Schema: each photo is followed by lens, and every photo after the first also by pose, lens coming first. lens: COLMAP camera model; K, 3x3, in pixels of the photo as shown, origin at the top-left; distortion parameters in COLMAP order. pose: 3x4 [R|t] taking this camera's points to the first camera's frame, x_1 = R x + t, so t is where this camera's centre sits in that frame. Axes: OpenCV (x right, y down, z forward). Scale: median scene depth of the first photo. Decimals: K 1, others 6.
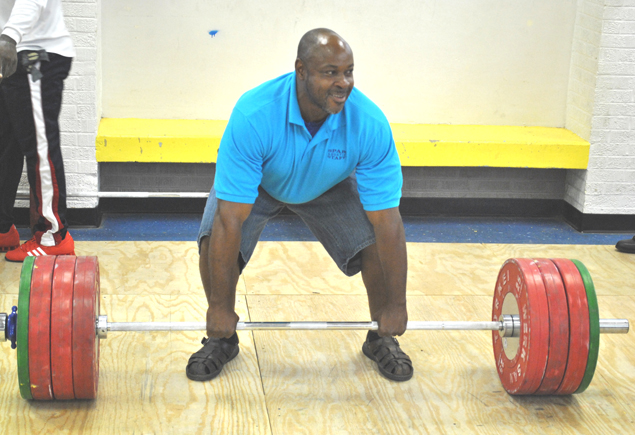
lens RADIAL K [[1208.5, 0, 317.5], [0, 1208.5, 217.5], [0, 0, 1]] dist [0.013961, 0.063244]
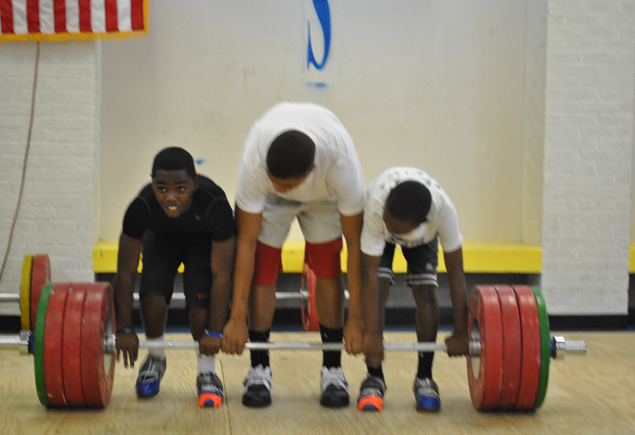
lens RADIAL K [[1208.5, 0, 317.5], [0, 1208.5, 217.5], [0, 0, 1]] dist [0.013961, 0.063244]
pose [[0.999331, -0.031638, -0.018371, 0.044558], [0.027099, 0.977479, -0.209287, 0.142962], [0.024578, 0.208649, 0.977682, -0.089746]]
